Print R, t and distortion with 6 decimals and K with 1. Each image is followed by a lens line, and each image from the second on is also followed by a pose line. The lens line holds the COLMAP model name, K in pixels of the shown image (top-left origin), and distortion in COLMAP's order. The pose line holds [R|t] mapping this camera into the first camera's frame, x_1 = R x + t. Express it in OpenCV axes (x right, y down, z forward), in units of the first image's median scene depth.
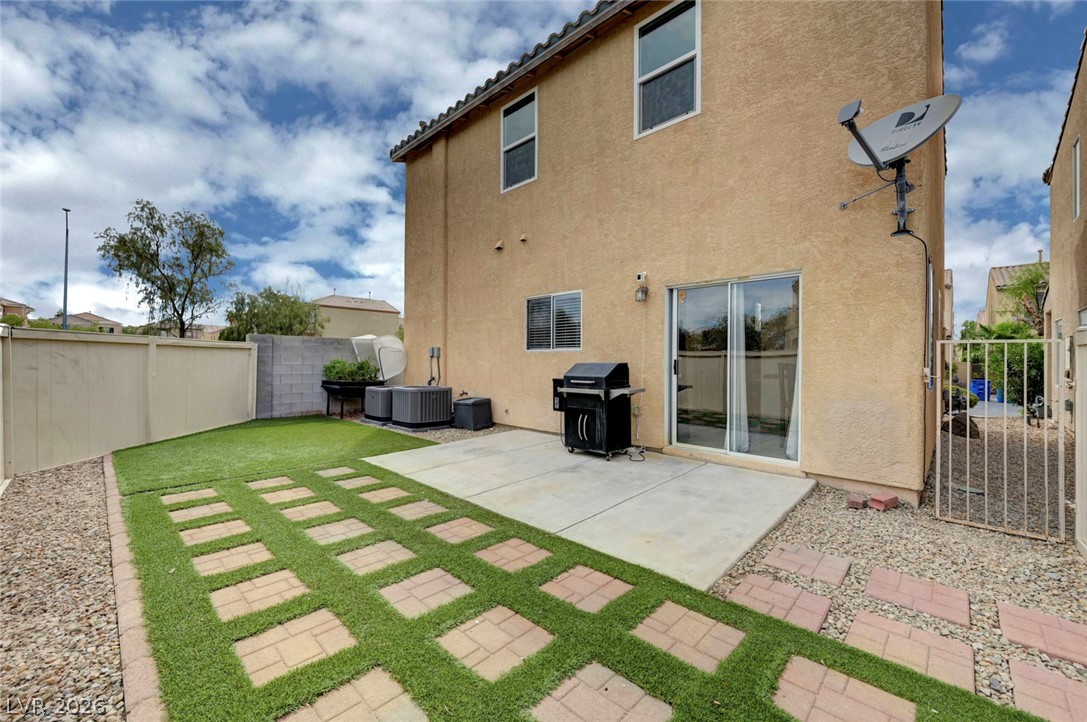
lens RADIAL K [[428.8, 0, 545.6], [0, 428.8, 363.3], [0, 0, 1]] dist [-0.001804, 0.000194]
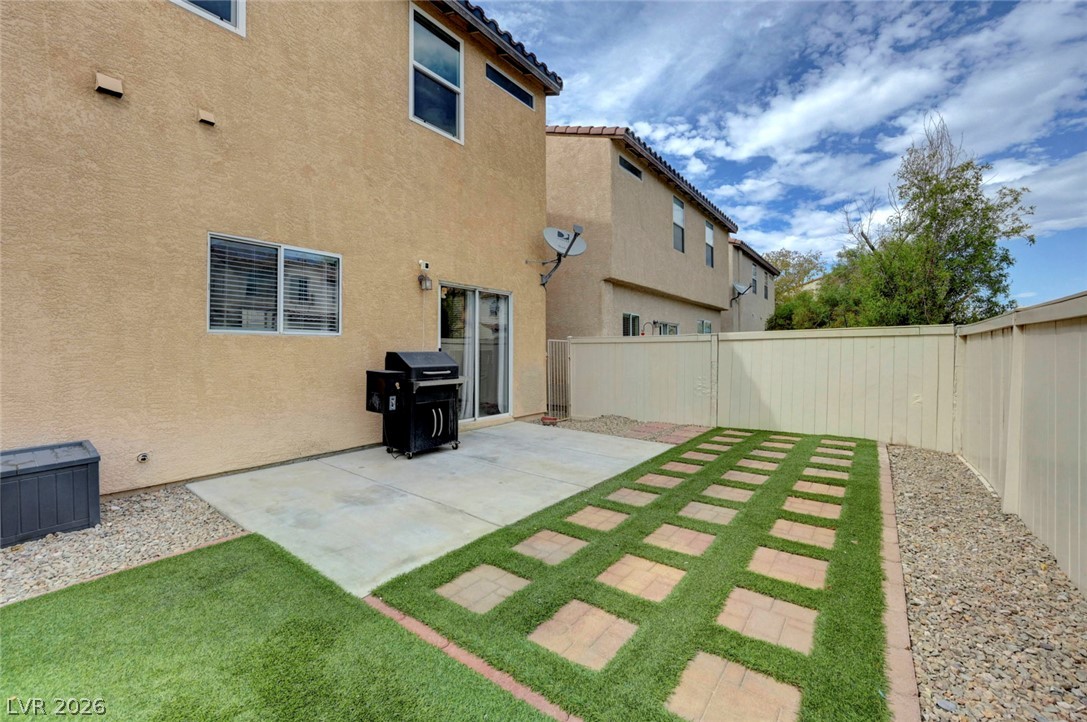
lens RADIAL K [[428.8, 0, 555.0], [0, 428.8, 349.2], [0, 0, 1]] dist [-0.001804, 0.000194]
pose [[-0.115597, -0.003198, 0.993291, -0.829582], [0.003784, 0.999986, 0.003660, -0.008722], [-0.993289, 0.004182, -0.115584, 0.835518]]
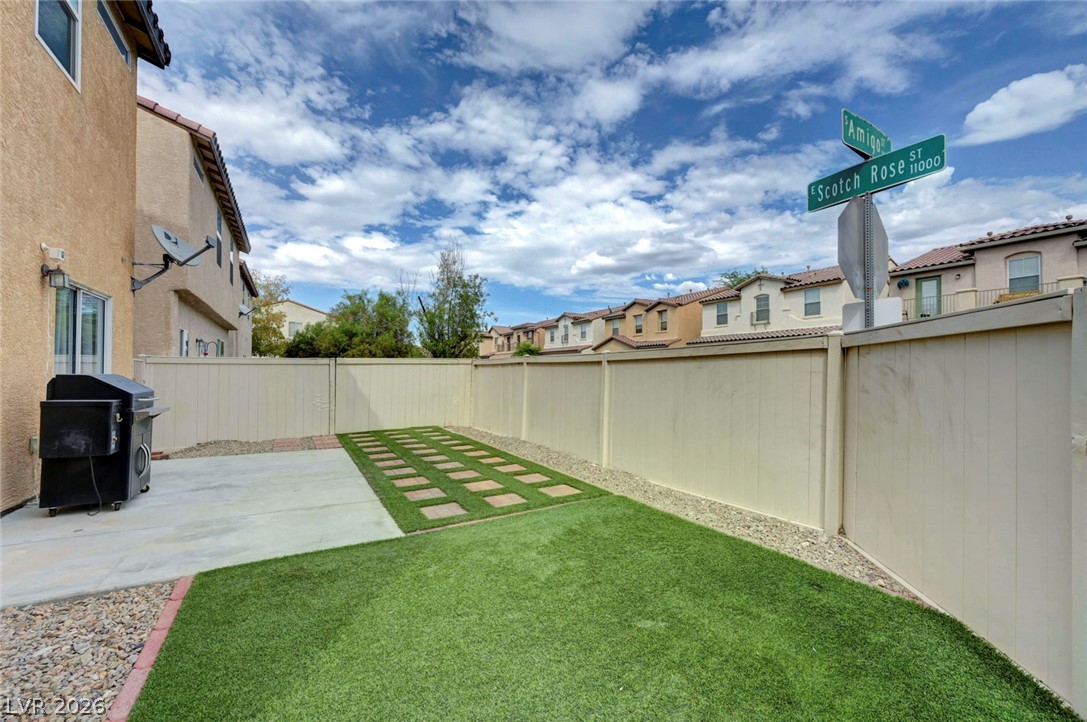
lens RADIAL K [[428.8, 0, 527.5], [0, 428.8, 372.0], [0, 0, 1]] dist [-0.001804, 0.000194]
pose [[-0.952211, -0.005887, 0.305385, -0.760744], [-0.004545, 0.999977, 0.005106, -0.010938], [-0.305407, 0.003474, -0.952215, 1.477159]]
